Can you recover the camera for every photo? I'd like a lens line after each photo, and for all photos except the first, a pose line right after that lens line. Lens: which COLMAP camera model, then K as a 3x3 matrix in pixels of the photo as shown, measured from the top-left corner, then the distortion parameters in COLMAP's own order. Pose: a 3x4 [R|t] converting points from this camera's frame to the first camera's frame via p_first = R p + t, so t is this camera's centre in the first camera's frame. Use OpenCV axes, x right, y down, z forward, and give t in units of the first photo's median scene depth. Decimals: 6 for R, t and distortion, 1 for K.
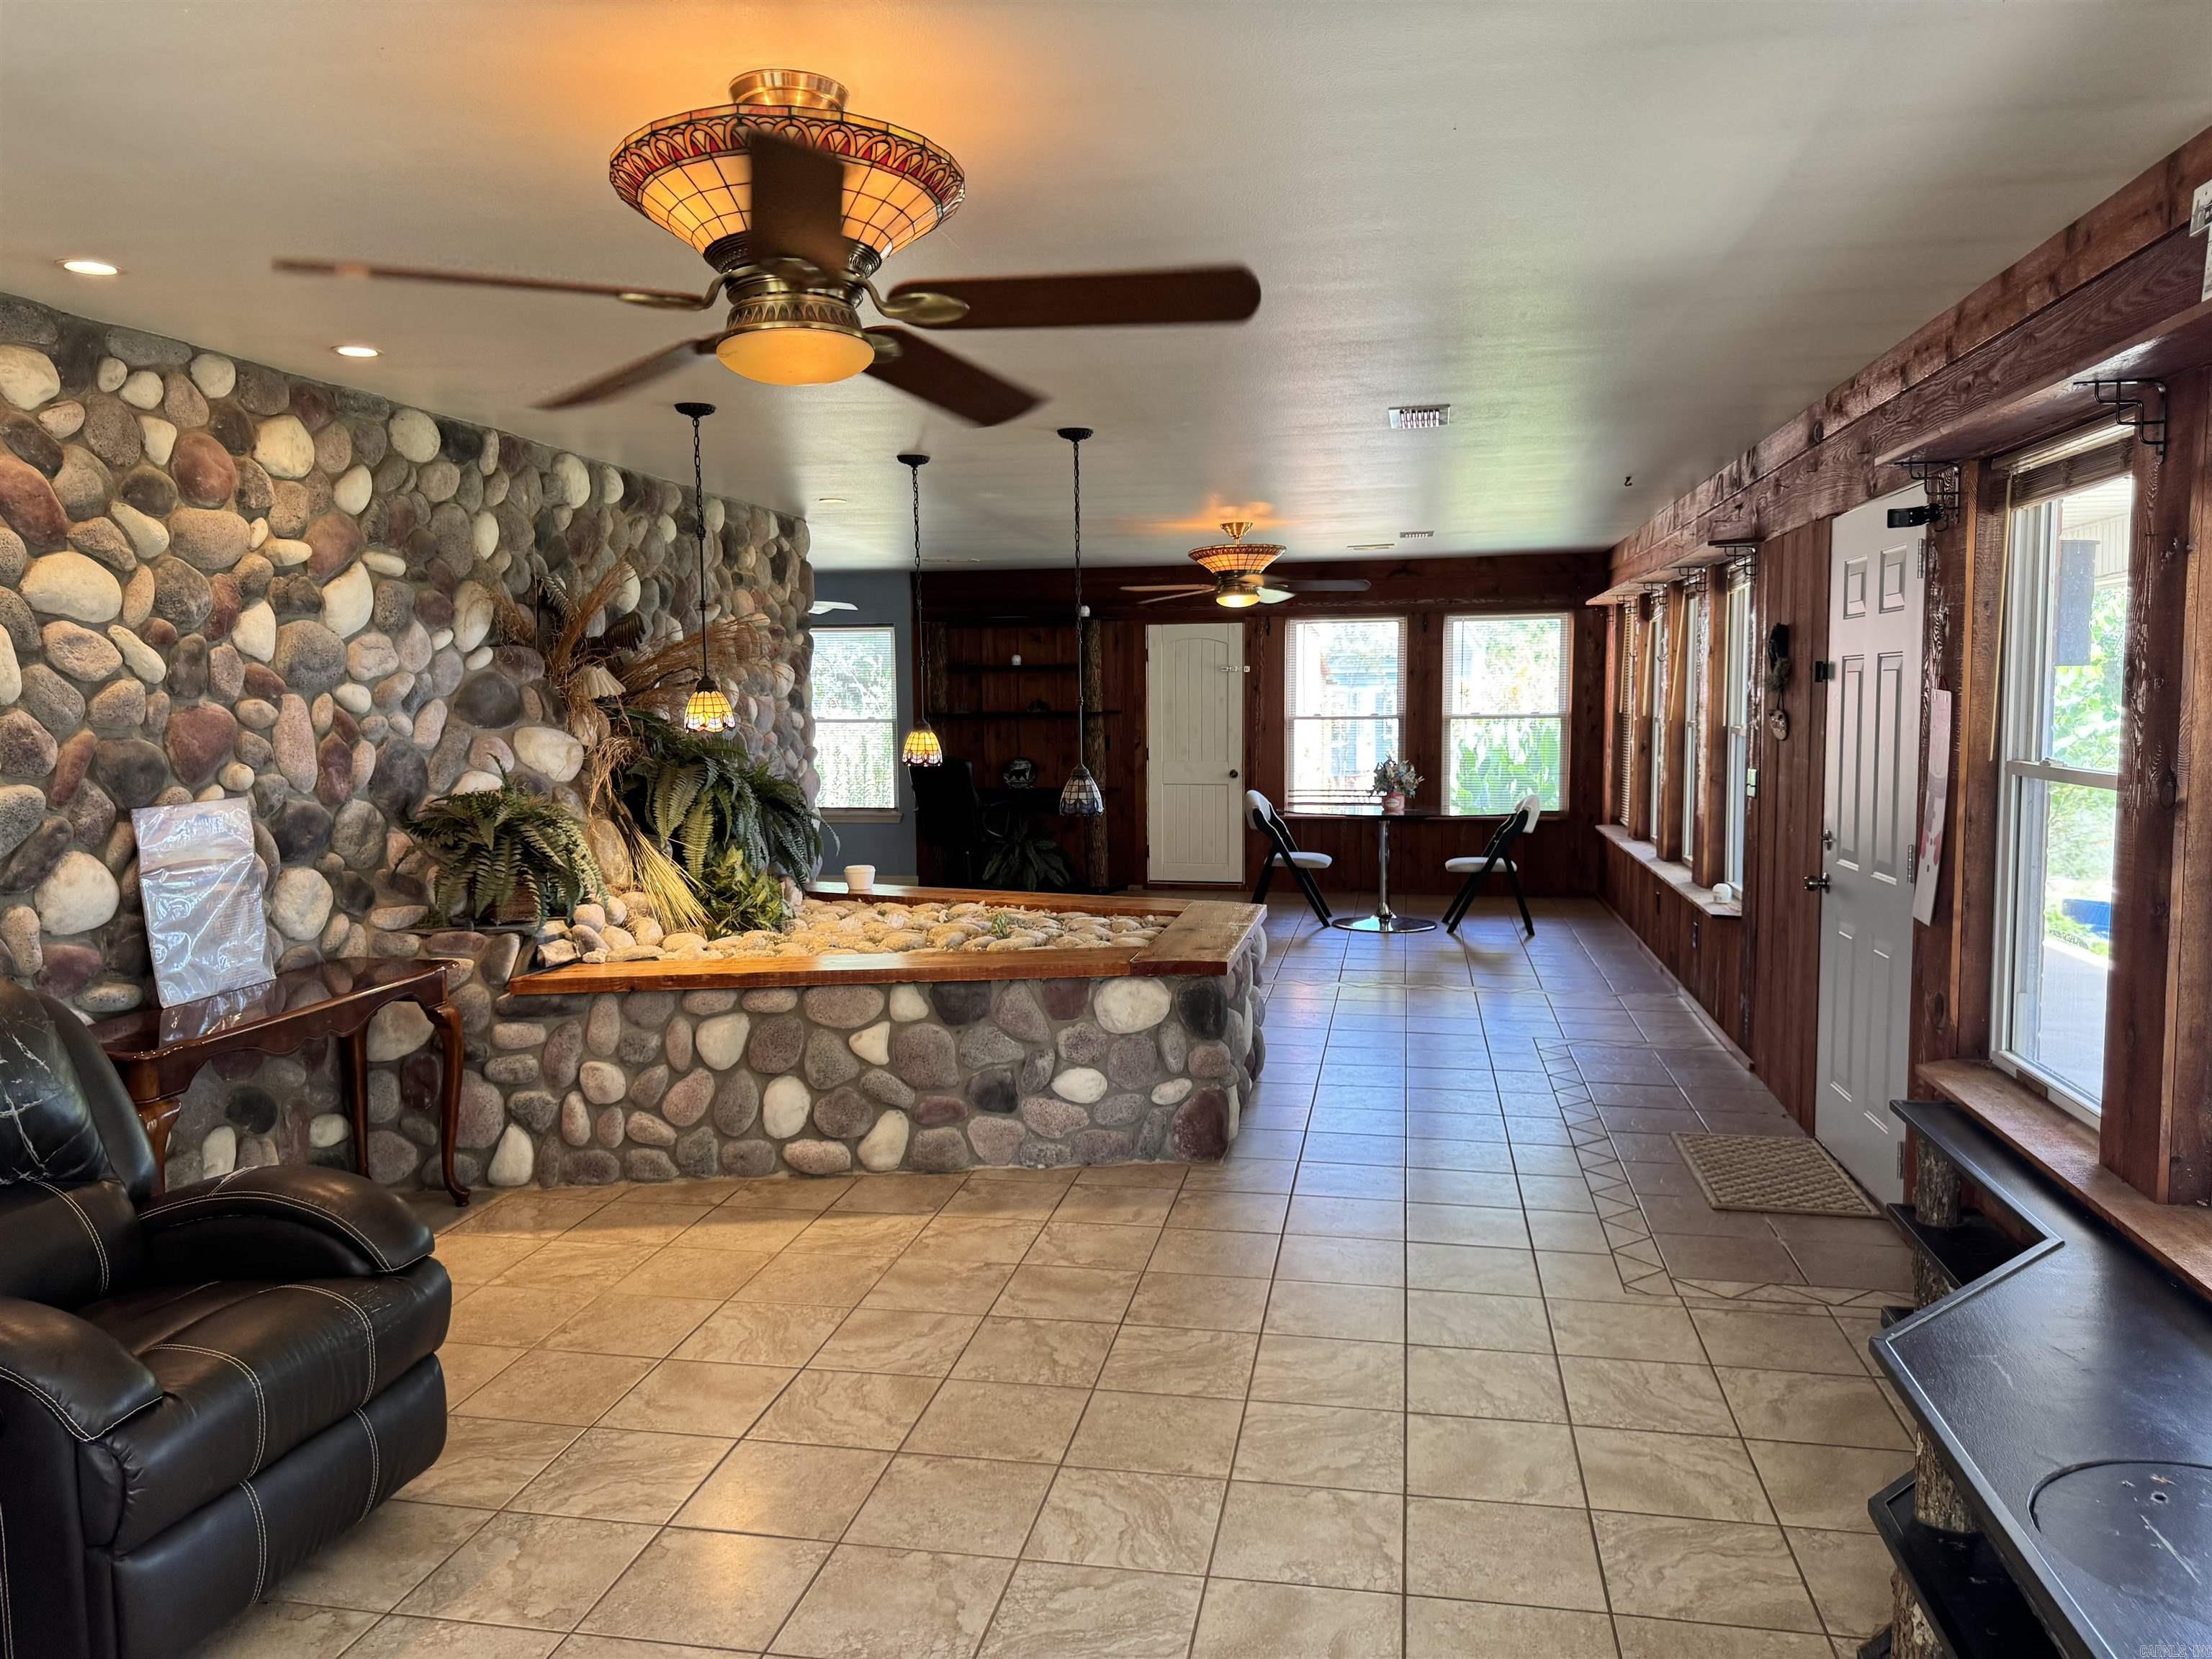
lens RADIAL K [[1554.8, 0, 1090.2], [0, 1554.8, 833.5], [0, 0, 1]] dist [0.058579, -0.000906]
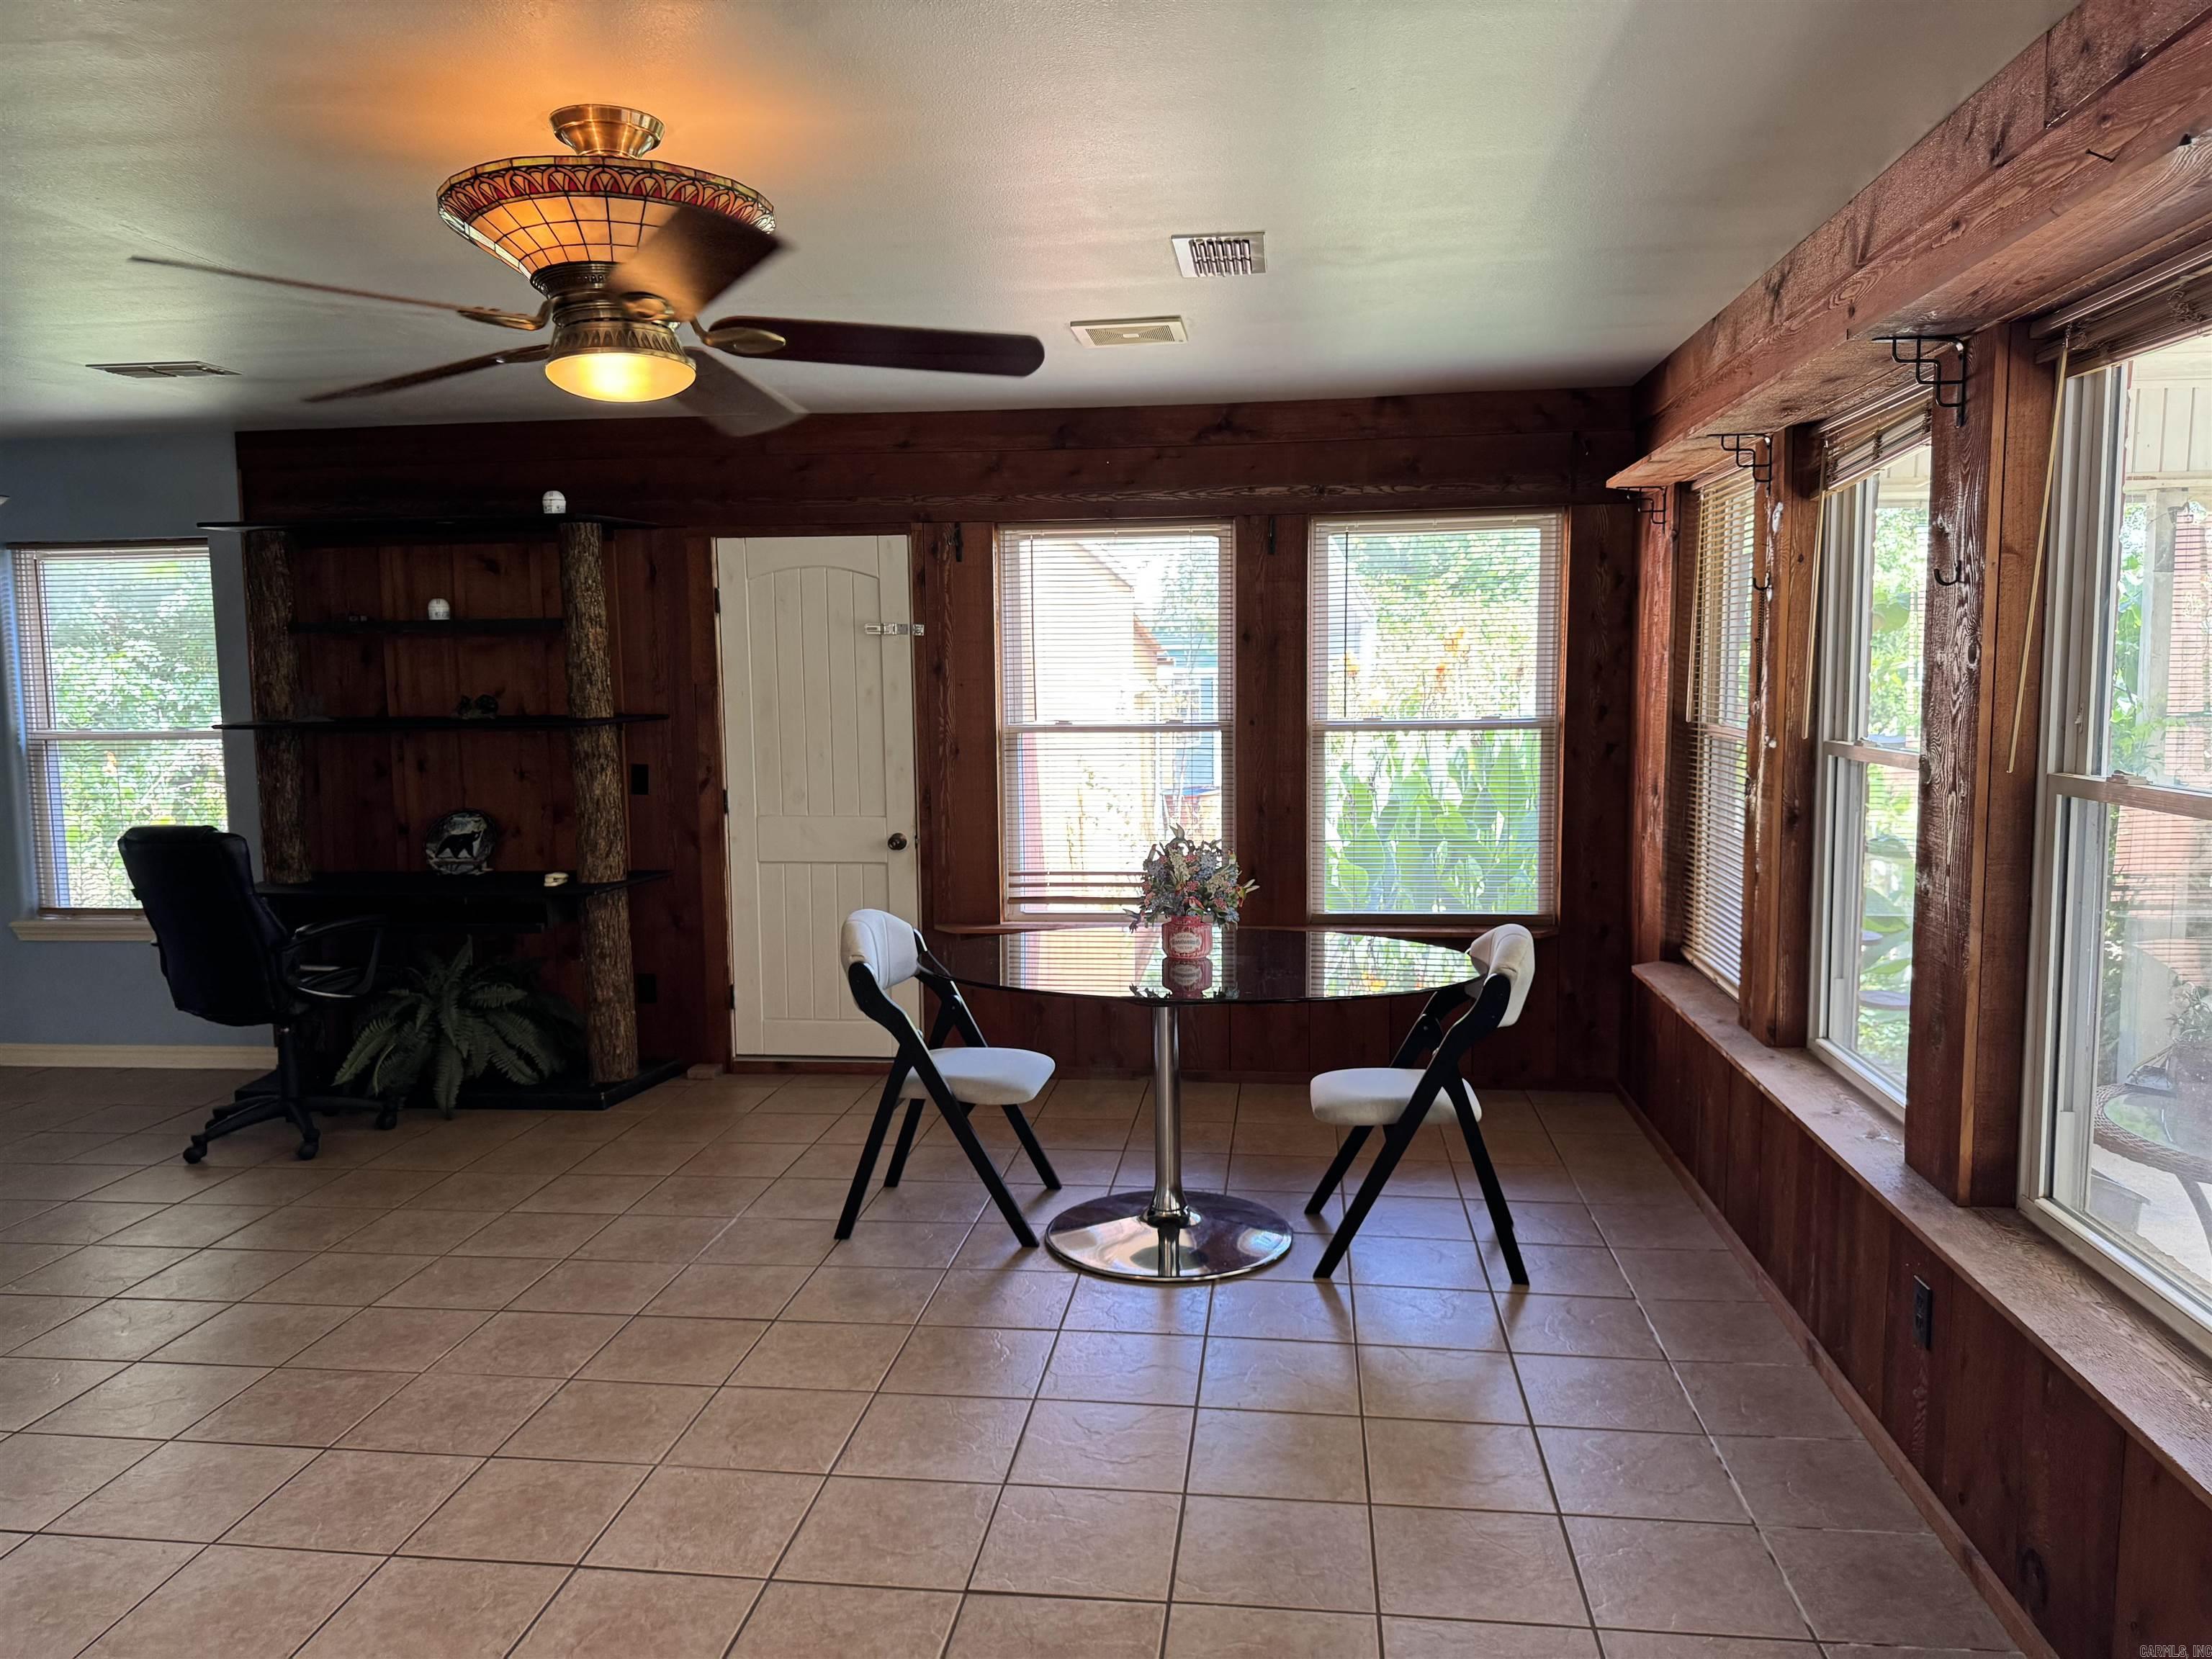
lens RADIAL K [[1554.8, 0, 1118.6], [0, 1554.8, 827.0], [0, 0, 1]] dist [0.058579, -0.000906]
pose [[0.996123, -0.011015, 0.087274, 0.120350], [0.010351, 0.999914, 0.008067, -0.046661], [-0.087355, -0.007132, 0.996152, 0.503724]]
